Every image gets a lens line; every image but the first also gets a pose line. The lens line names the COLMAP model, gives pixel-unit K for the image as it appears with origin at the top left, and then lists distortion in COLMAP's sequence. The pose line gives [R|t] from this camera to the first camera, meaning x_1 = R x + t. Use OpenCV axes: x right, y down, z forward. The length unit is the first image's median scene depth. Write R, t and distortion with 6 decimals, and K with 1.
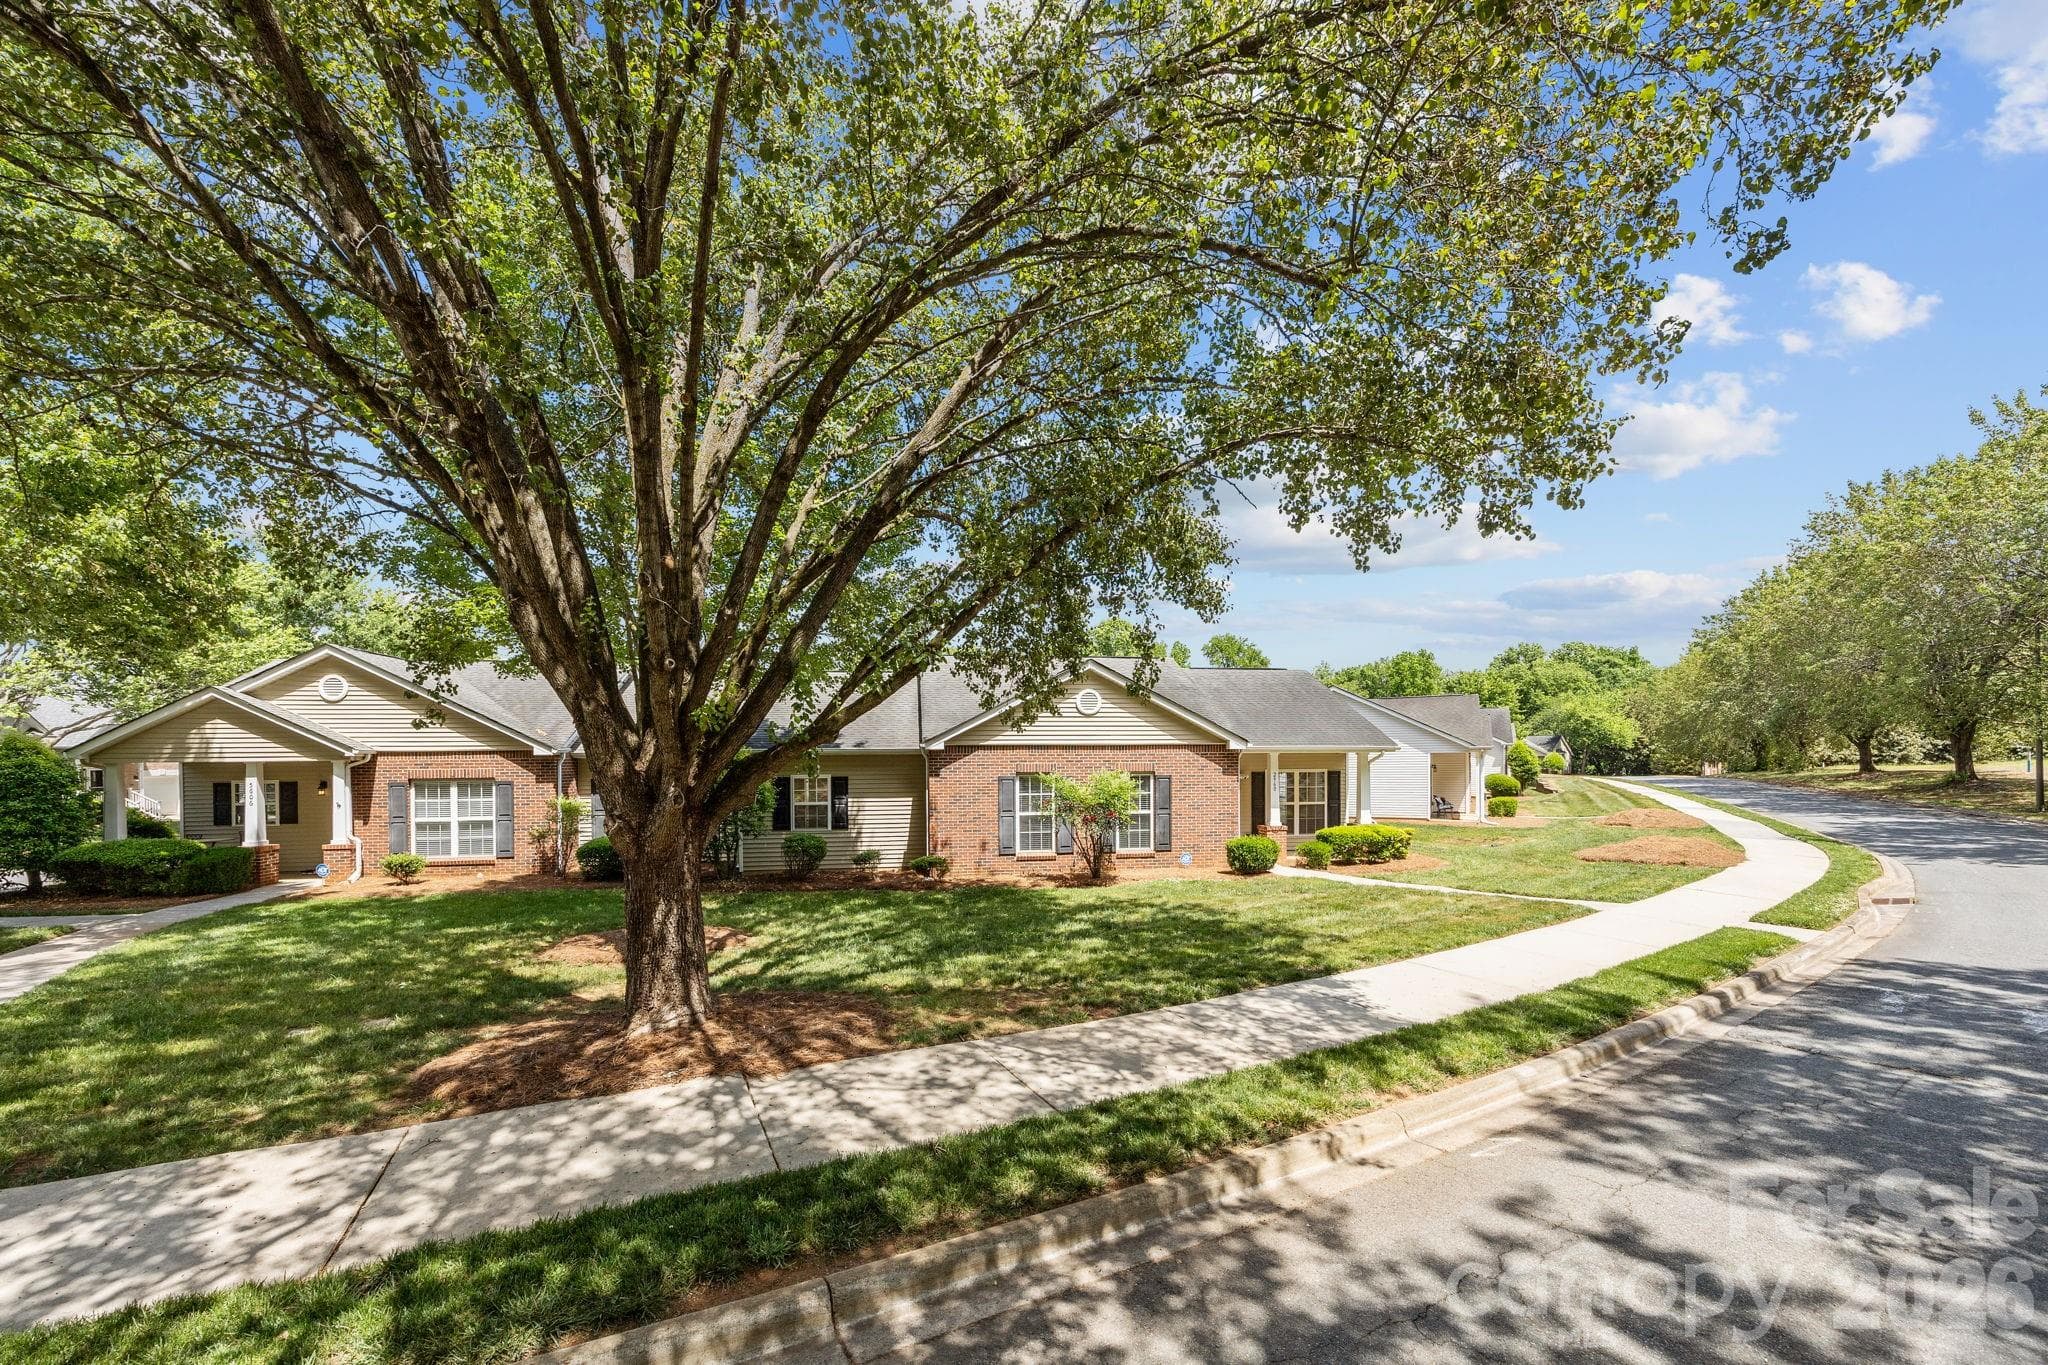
lens RADIAL K [[815.5, 0, 1029.3], [0, 815.5, 764.8], [0, 0, 1]] dist [-0.003011, -0.000113]
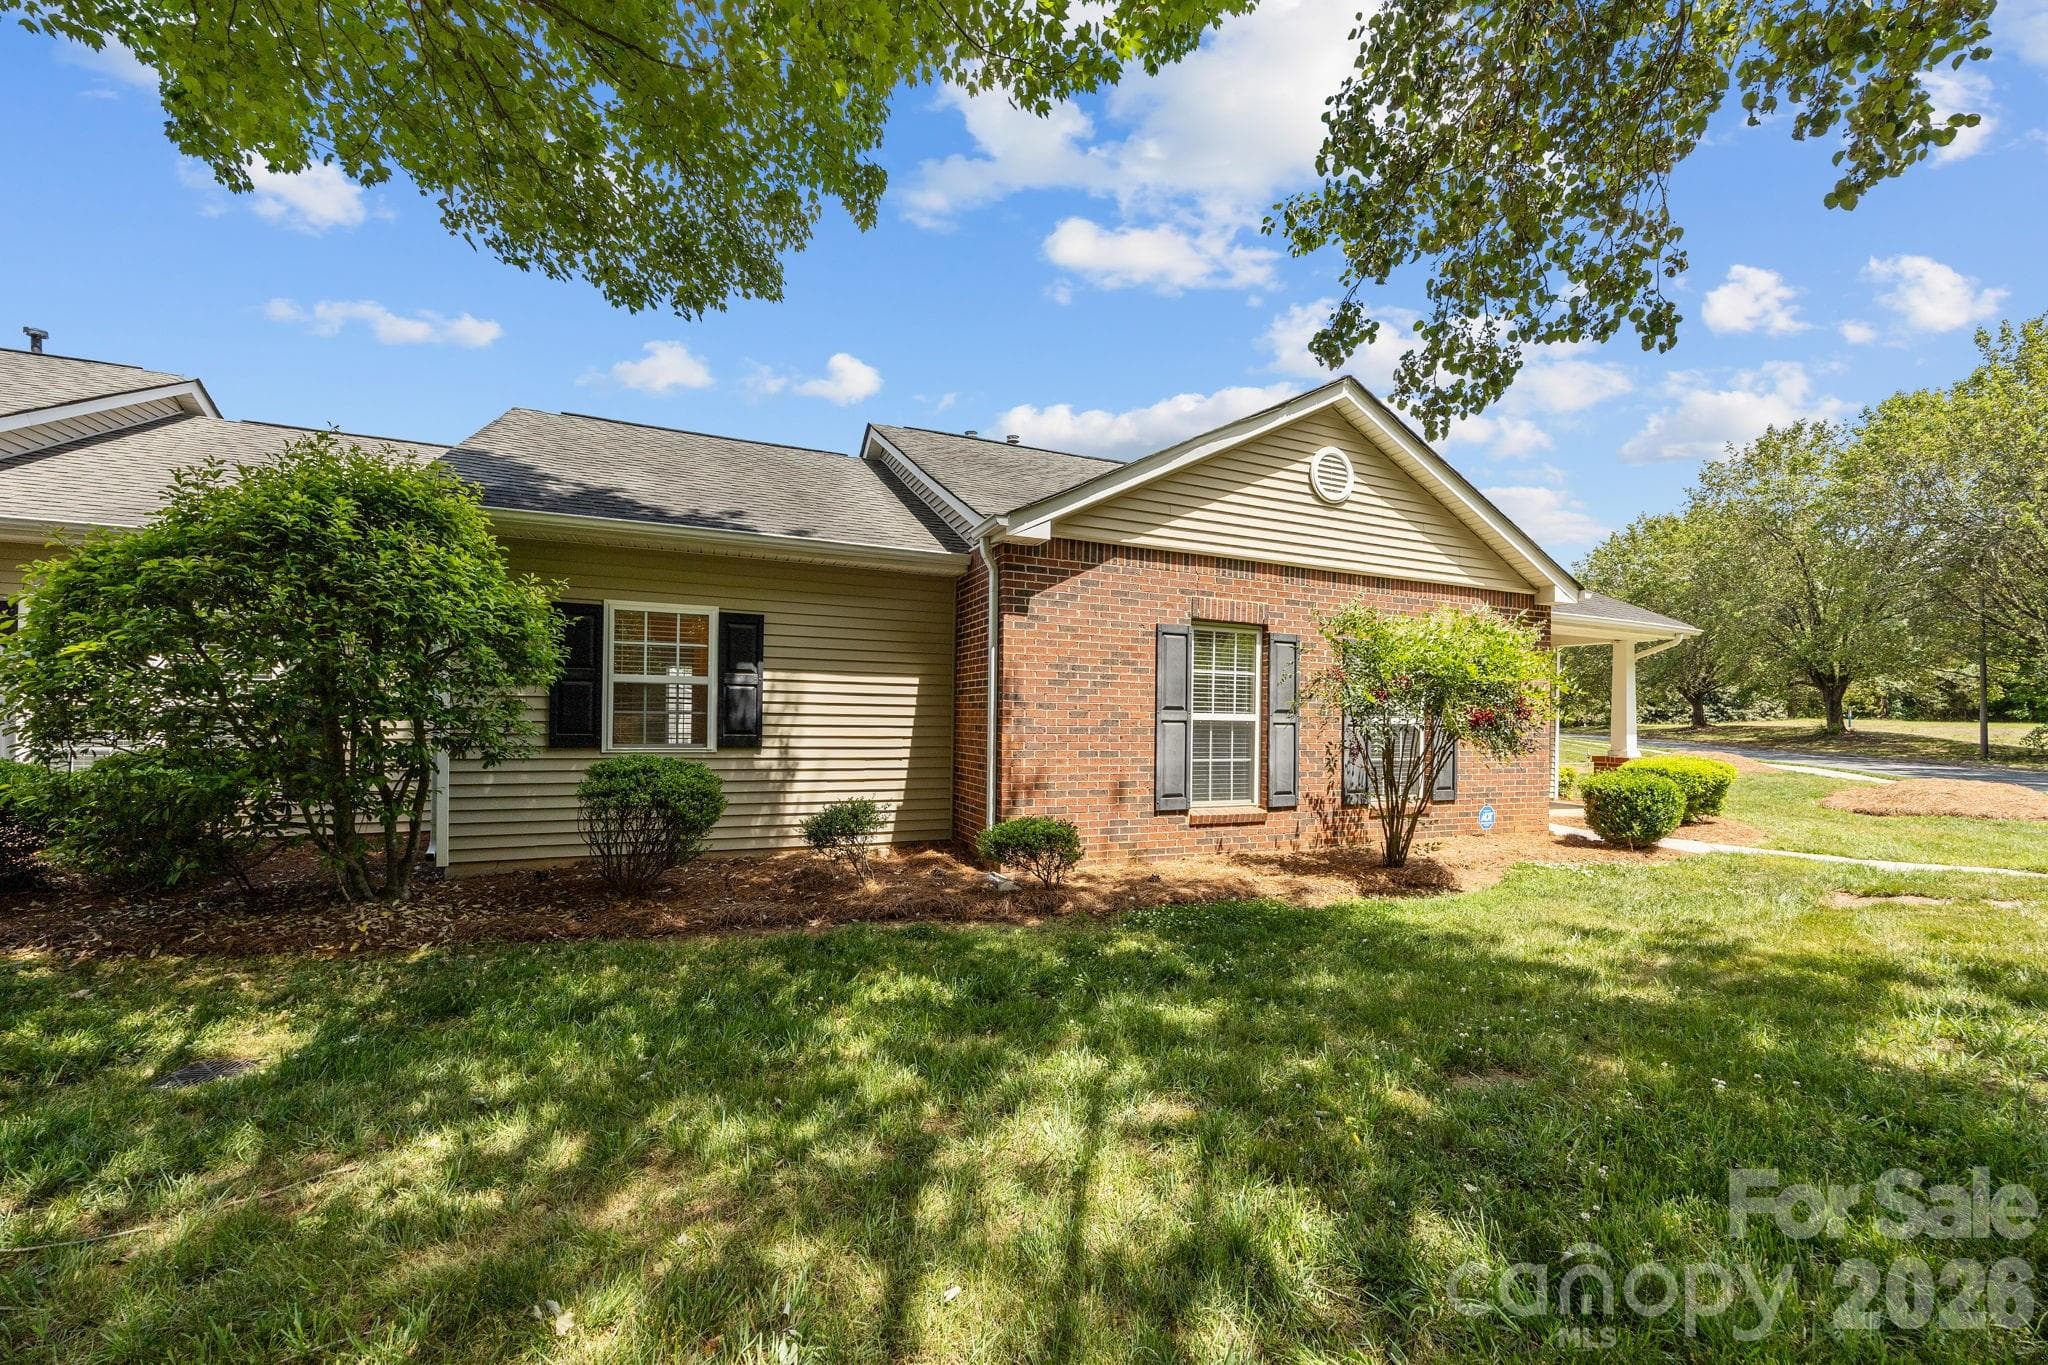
lens RADIAL K [[791.4, 0, 1027.8], [0, 791.4, 715.8], [0, 0, 1]] dist [-0.001484, -0.000065]
pose [[0.966813, 0.024129, 0.254342, -0.200327], [-0.022583, 0.999704, -0.008997, 0.064968], [-0.254484, 0.002954, 0.967072, 0.613938]]
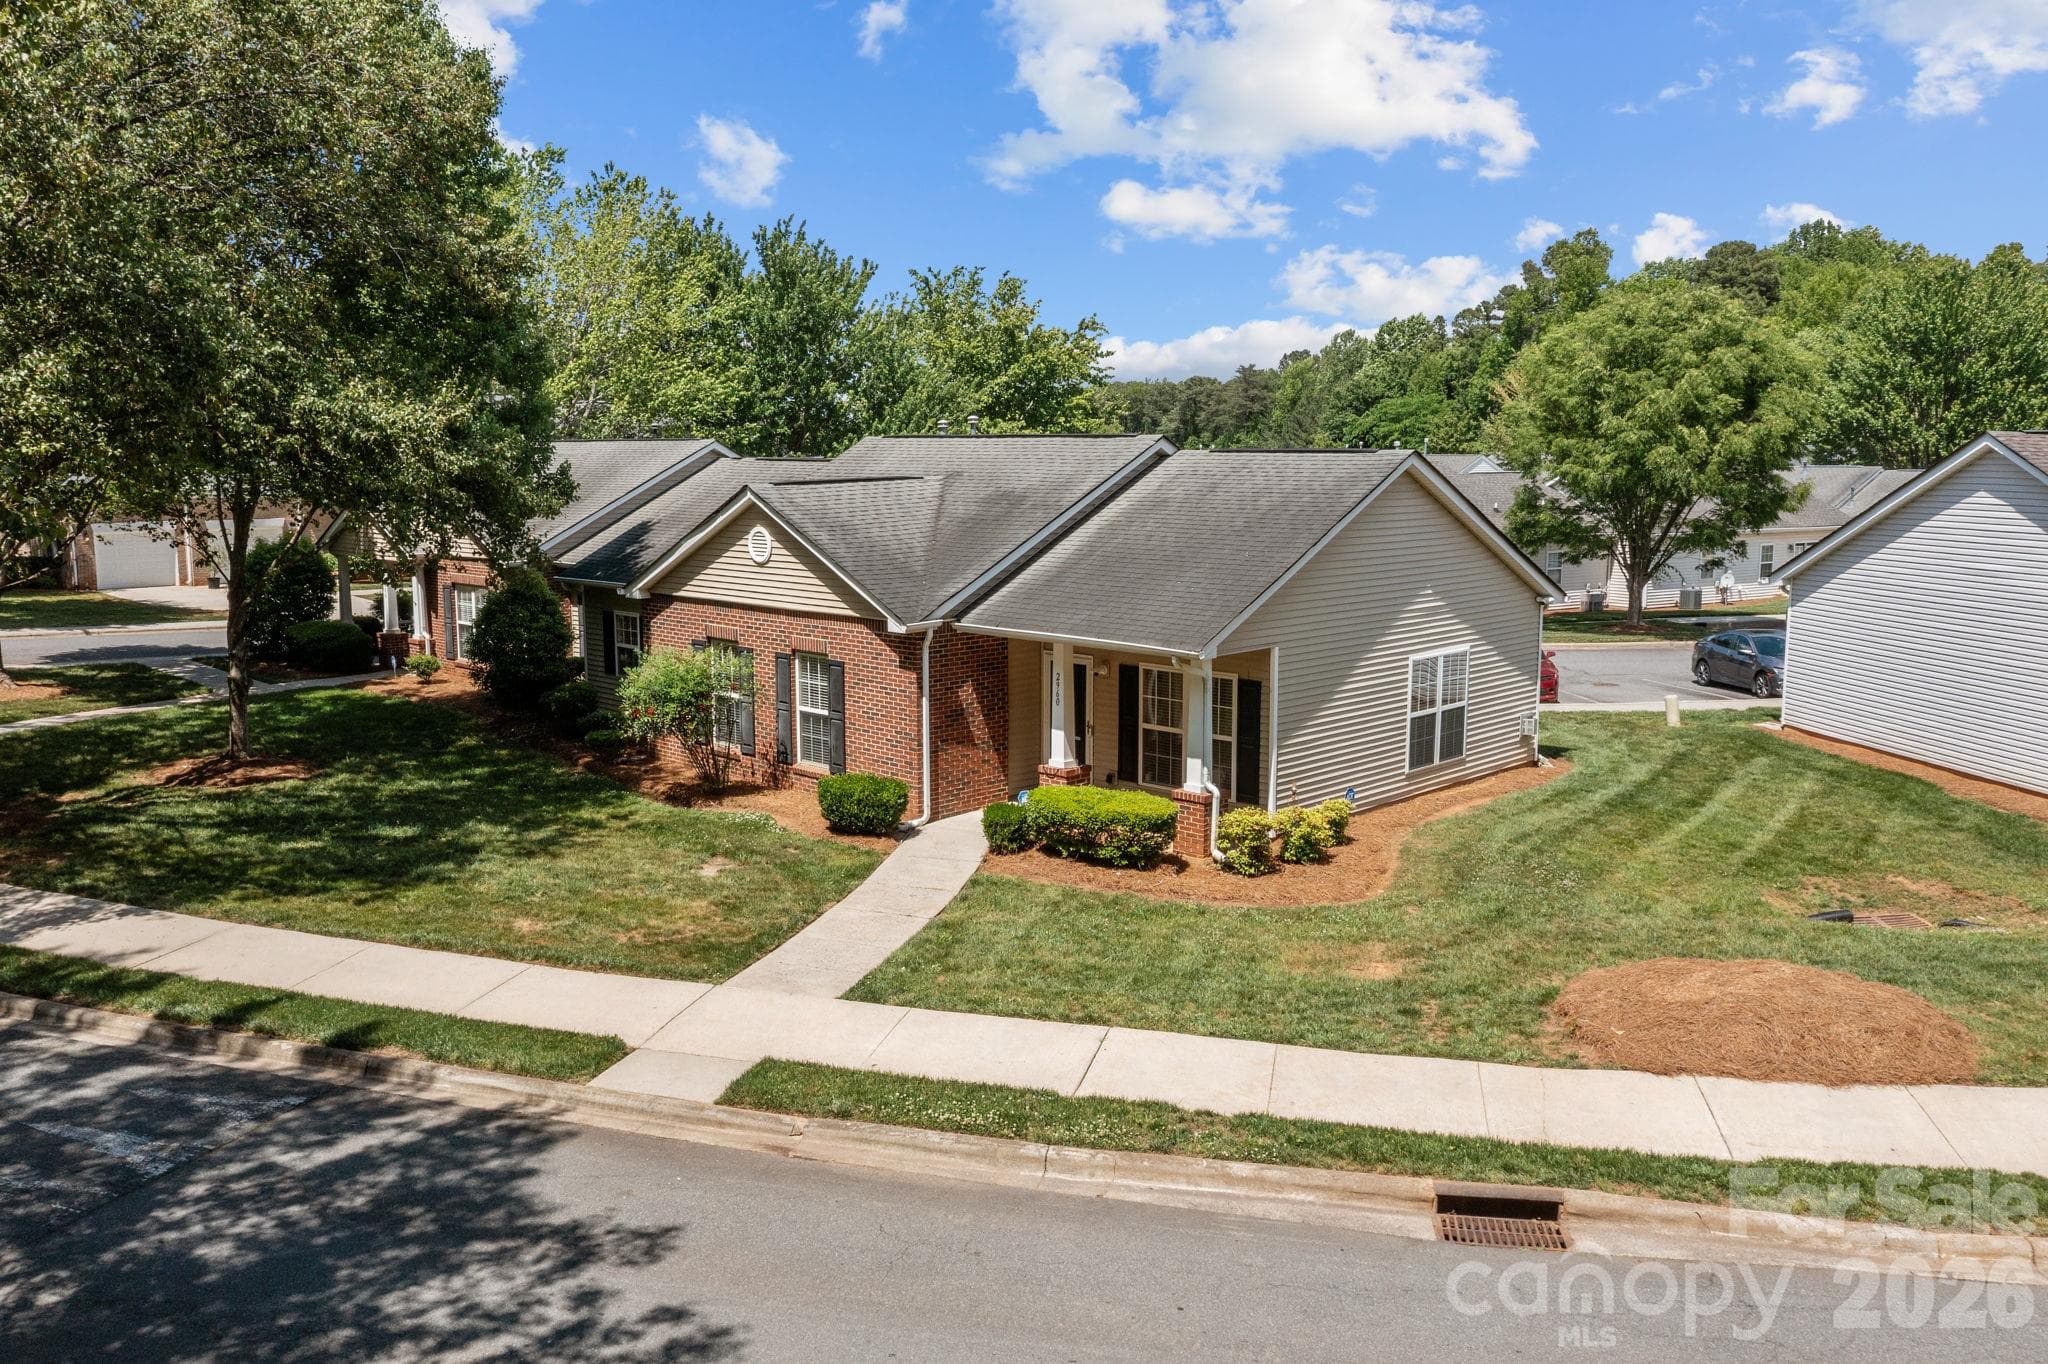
lens RADIAL K [[1622.8, 0, 1018.3], [0, 1622.8, 693.5], [0, 0, 1]] dist [-0.007838, -0.006454]
pose [[0.592947, 0.132383, -0.794285, 1.307788], [-0.009816, 0.987508, 0.157260, -0.169973], [0.805181, -0.085450, 0.586840, 0.357159]]
